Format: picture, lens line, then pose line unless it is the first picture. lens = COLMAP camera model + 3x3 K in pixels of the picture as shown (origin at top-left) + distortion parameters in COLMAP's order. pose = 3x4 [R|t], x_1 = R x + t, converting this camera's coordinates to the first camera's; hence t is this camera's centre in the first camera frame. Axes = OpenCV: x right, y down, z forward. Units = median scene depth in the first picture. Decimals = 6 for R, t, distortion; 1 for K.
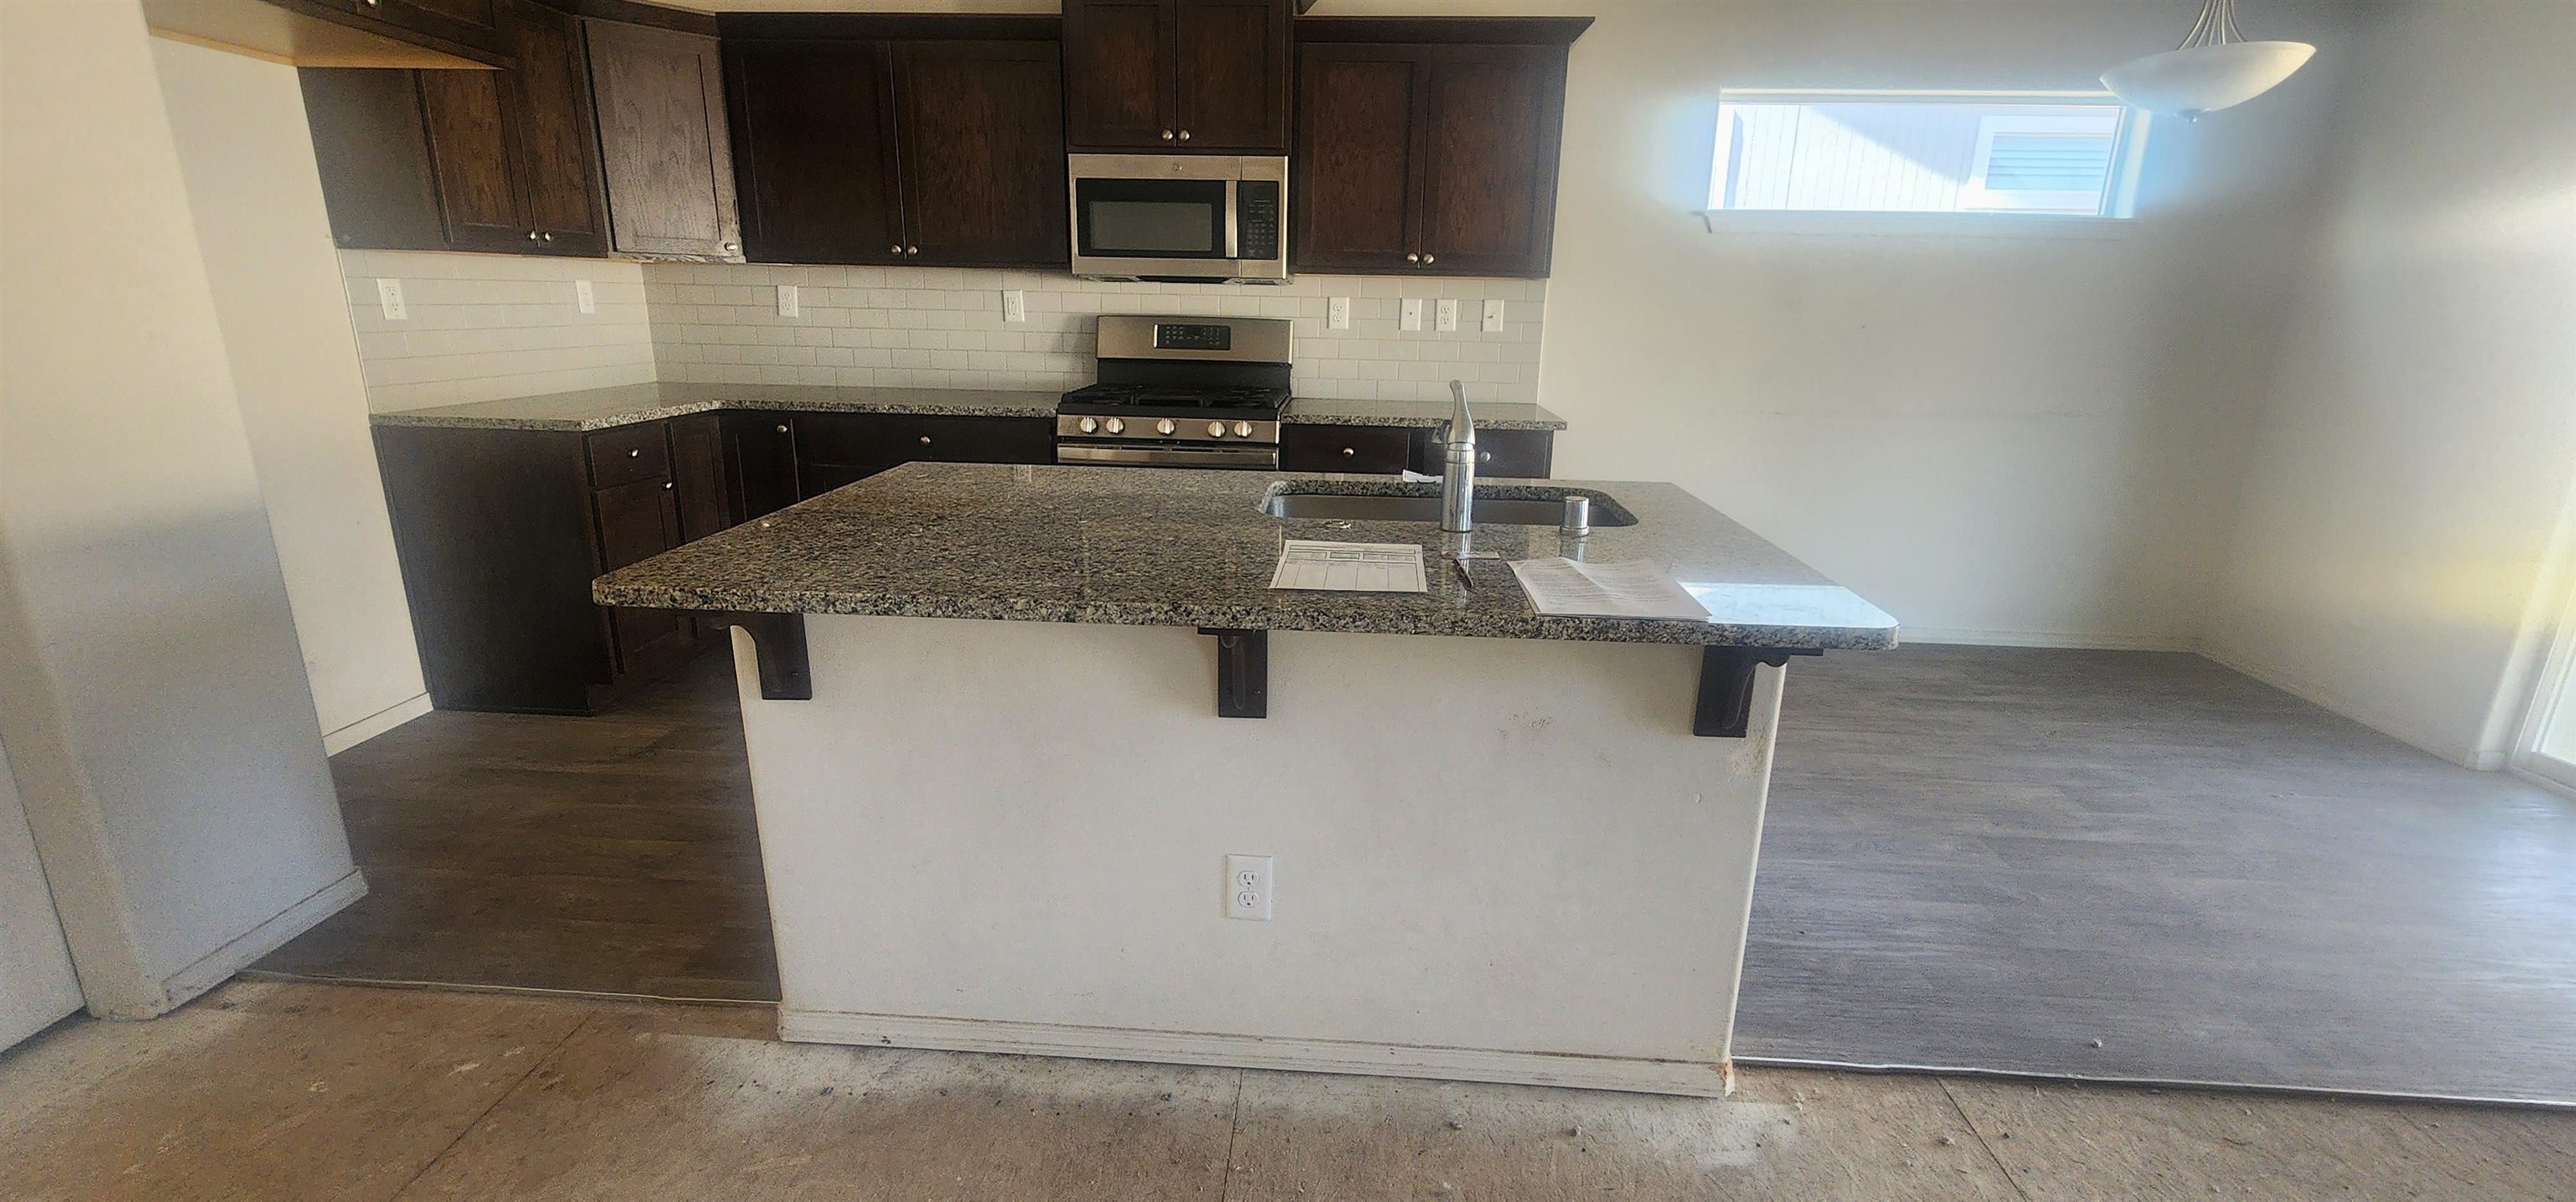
lens RADIAL K [[1065.1, 0, 1295.1], [0, 1065.1, 592.5], [0, 0, 1]] dist [-0.001219, -0.000488]
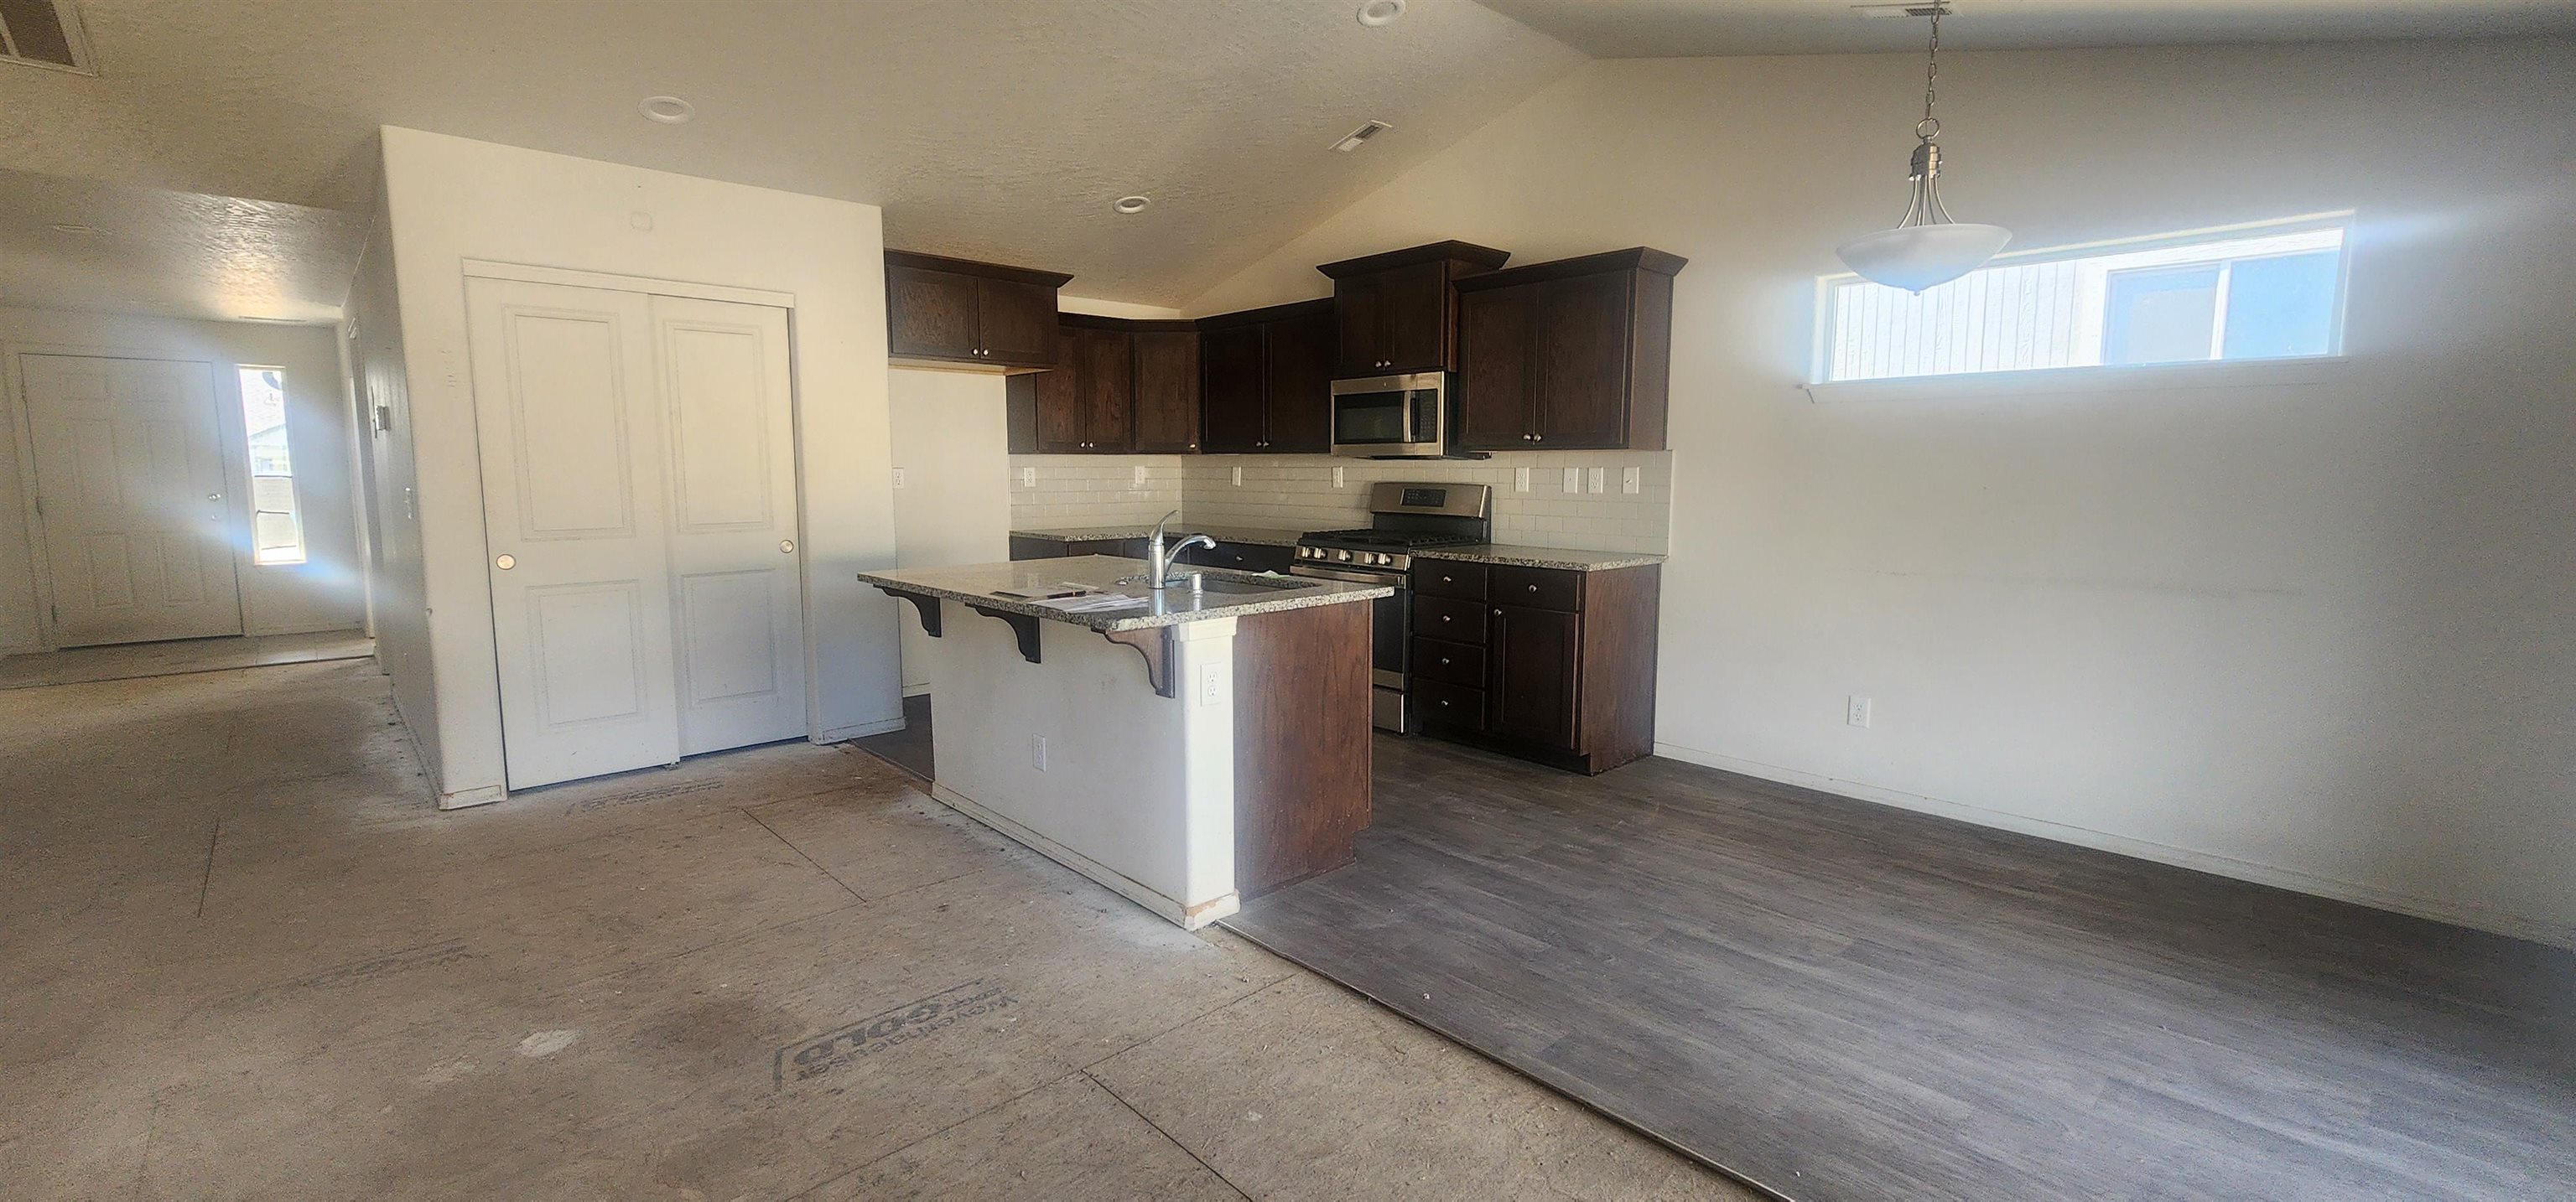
lens RADIAL K [[1064.1, 0, 1290.5], [0, 1064.1, 590.5], [0, 0, 1]] dist [-0.000935, -0.000303]
pose [[0.725617, 0.061377, -0.685356, 0.816972], [-0.171257, 0.980781, -0.093483, 0.040505], [0.666447, 0.185205, 0.722183, -0.097237]]
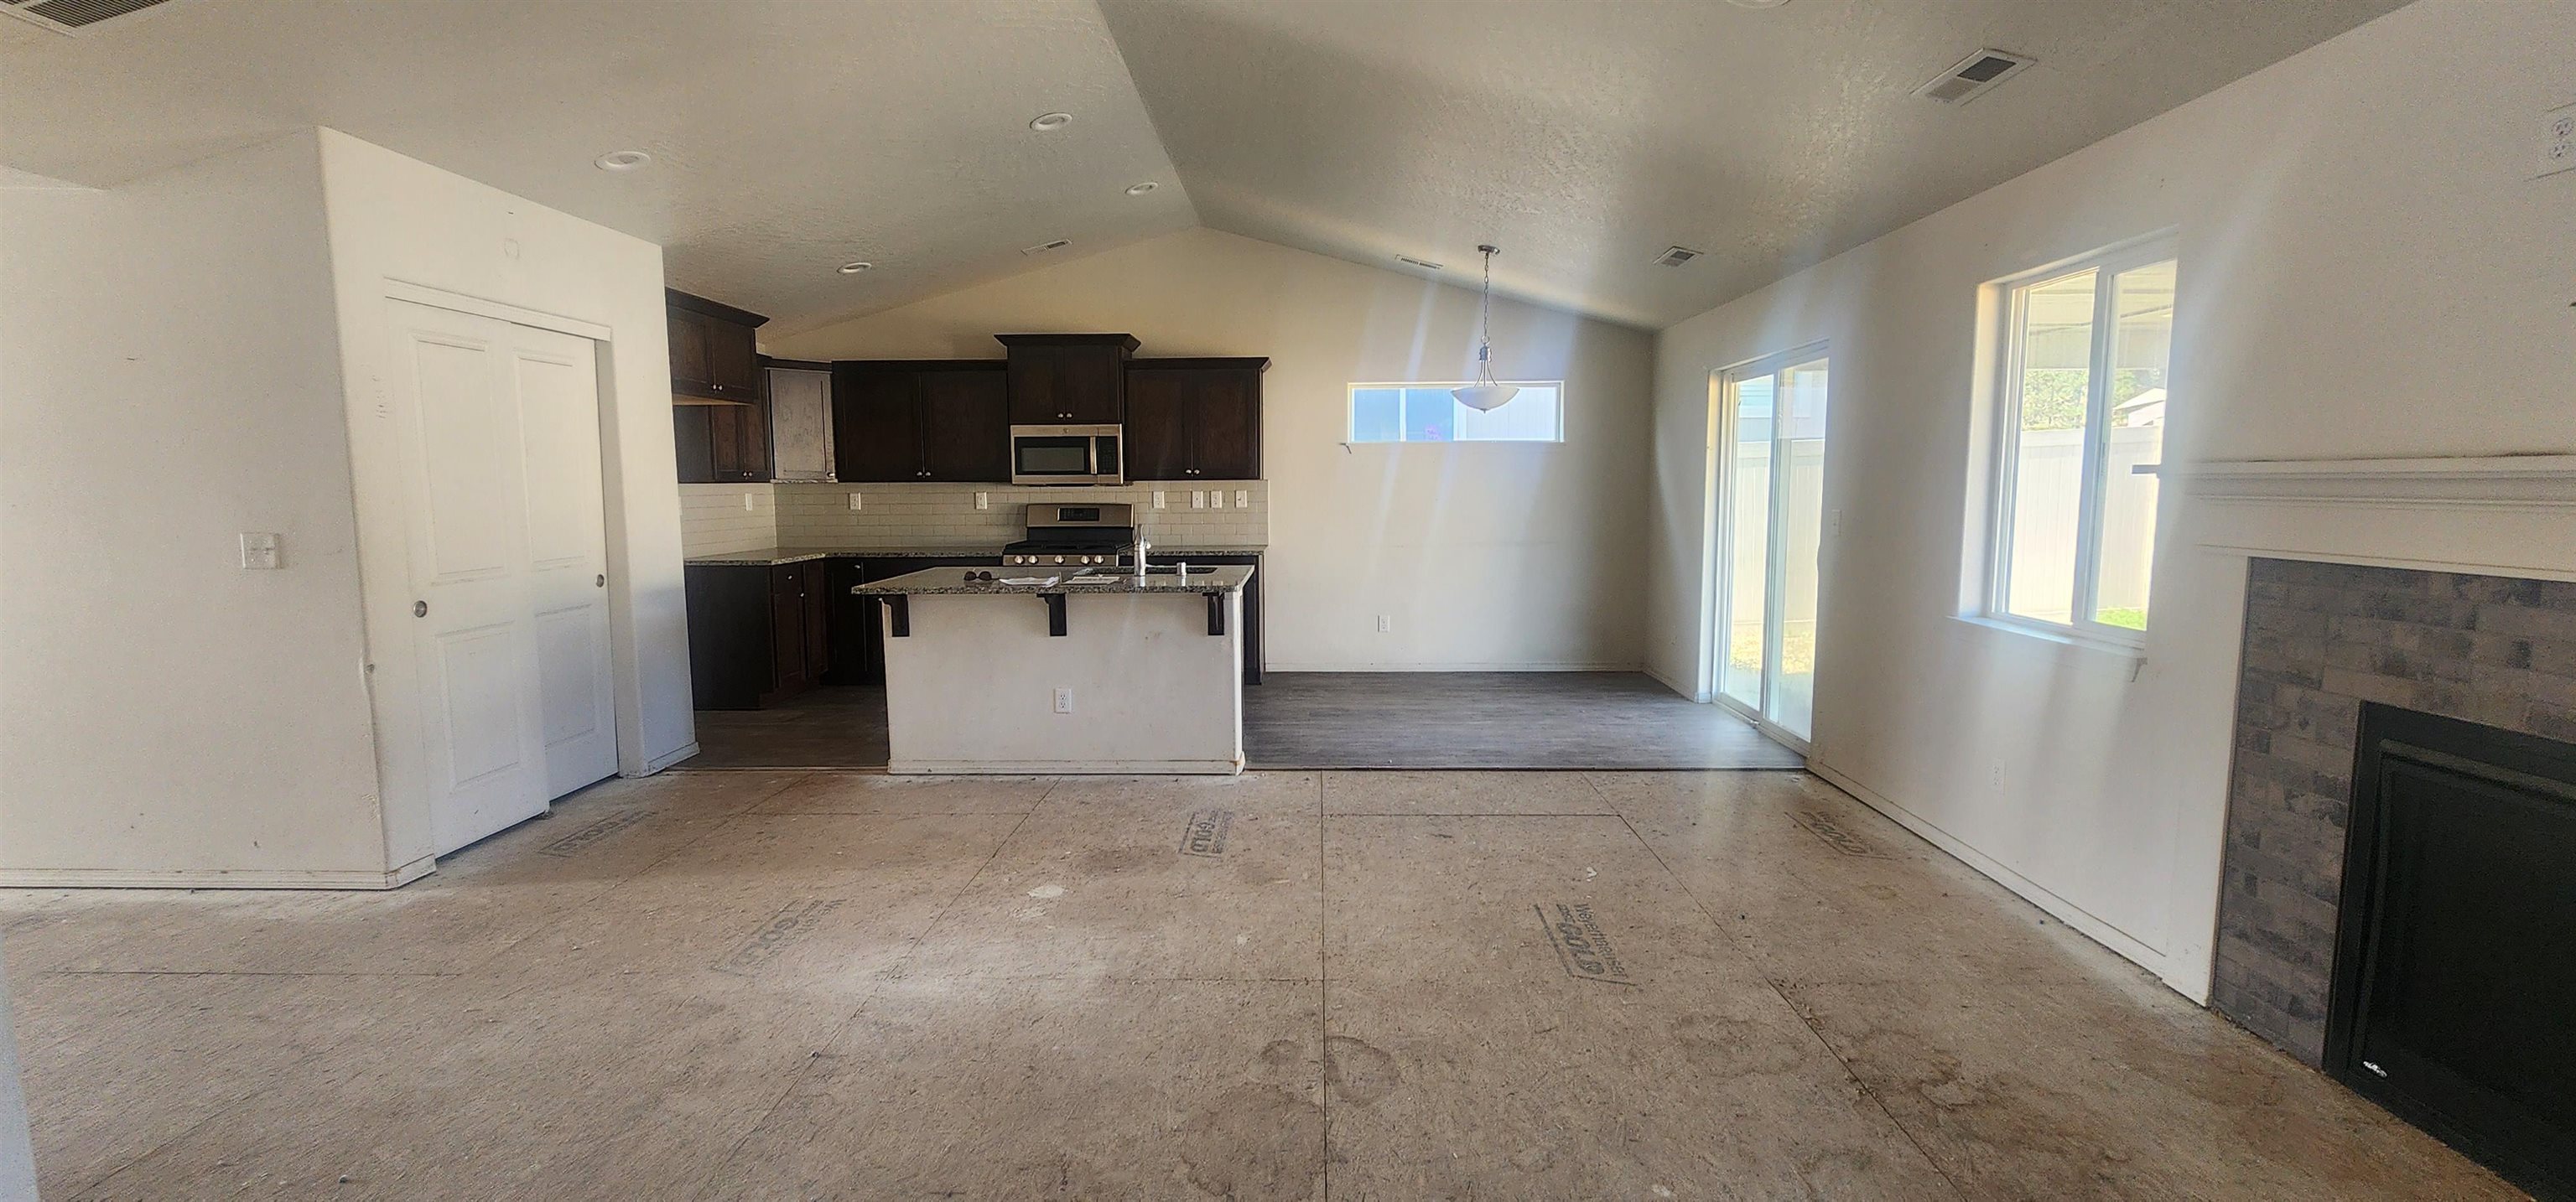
lens RADIAL K [[1065.1, 0, 1295.1], [0, 1065.1, 592.5], [0, 0, 1]] dist [-0.001219, -0.000488]
pose [[0.998987, -0.028944, 0.034460, 0.235845], [0.034259, 0.985649, -0.165296, 0.236083], [-0.029181, 0.166309, 0.985642, -0.902616]]
